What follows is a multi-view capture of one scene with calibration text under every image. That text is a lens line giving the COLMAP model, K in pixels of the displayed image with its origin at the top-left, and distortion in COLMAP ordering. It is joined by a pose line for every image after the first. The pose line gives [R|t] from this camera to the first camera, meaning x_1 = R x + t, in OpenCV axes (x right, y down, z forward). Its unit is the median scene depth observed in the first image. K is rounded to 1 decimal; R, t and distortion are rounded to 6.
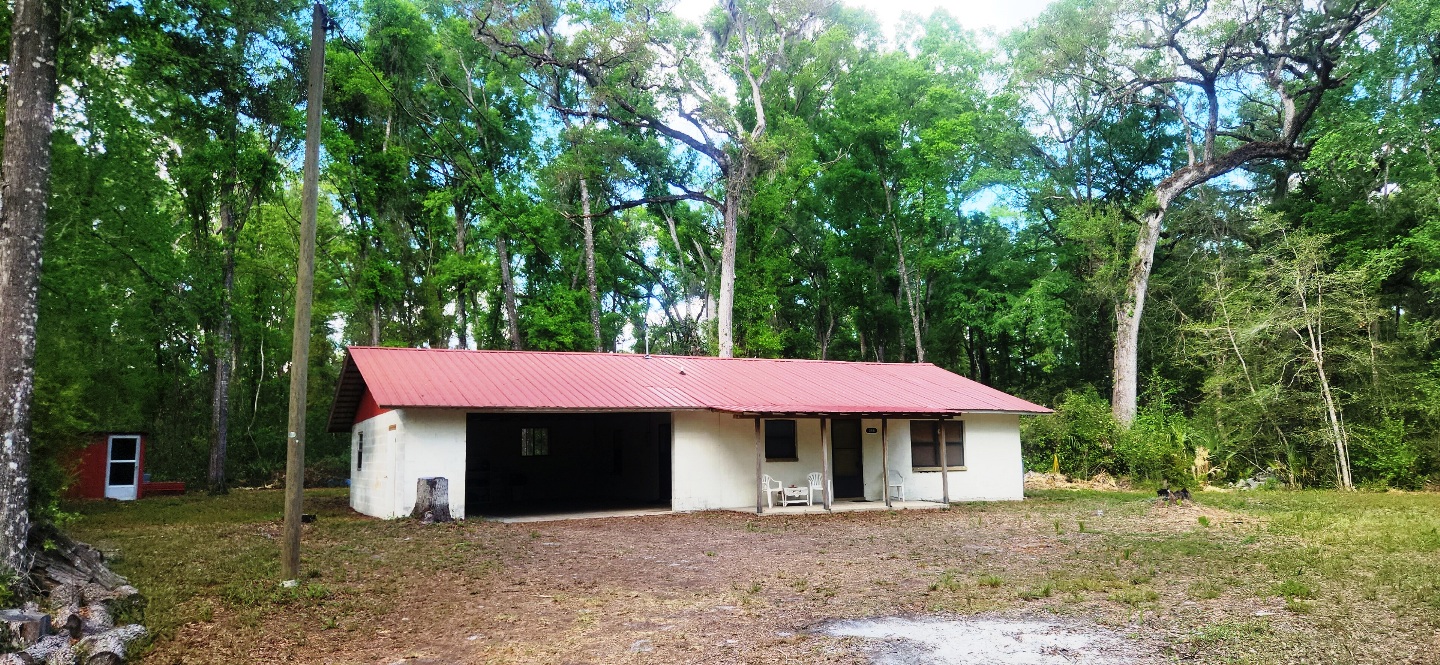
lens RADIAL K [[981.2, 0, 720.0], [0, 981.2, 332.5], [0, 0, 1]] dist [0.030557, -0.001431]
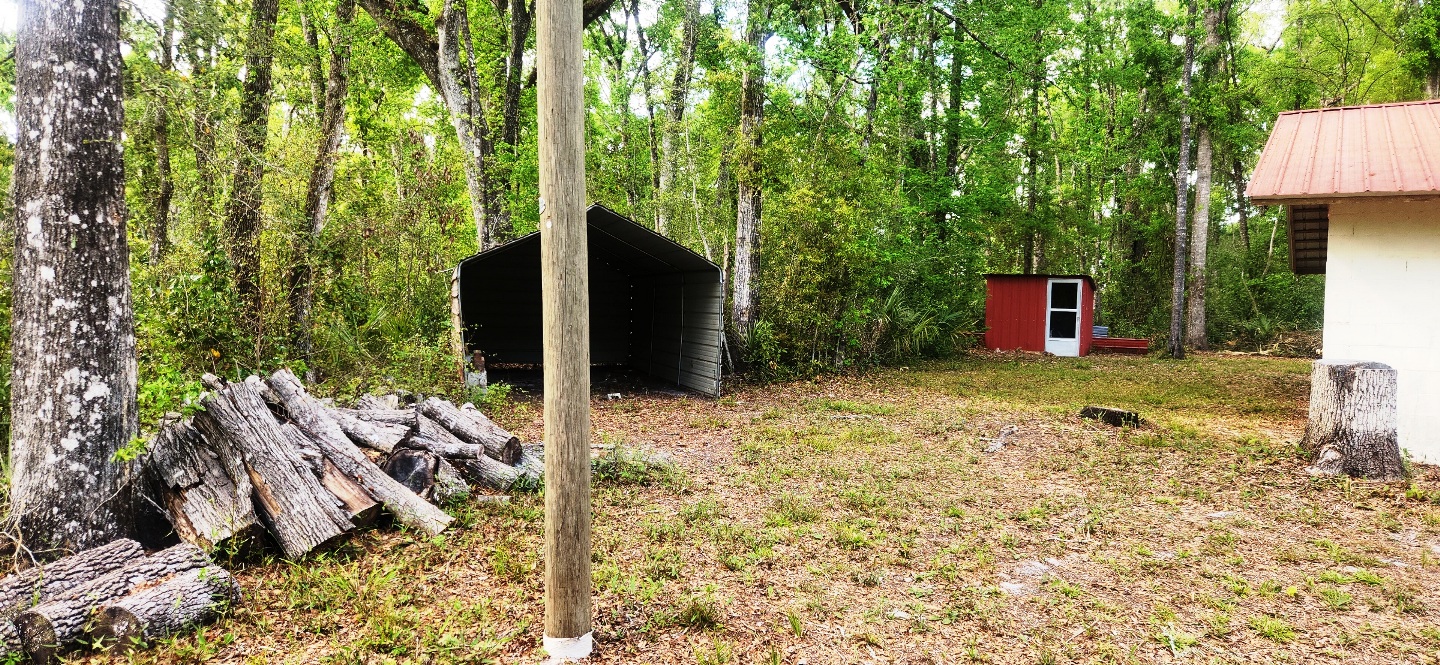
lens RADIAL K [[981.2, 0, 720.0], [0, 981.2, 332.5], [0, 0, 1]] dist [0.030557, -0.001431]
pose [[0.522838, 0.052581, -0.850809, -0.144651], [0.068926, 0.992220, 0.103677, 0.133281], [0.849641, -0.112849, 0.515146, 1.016057]]
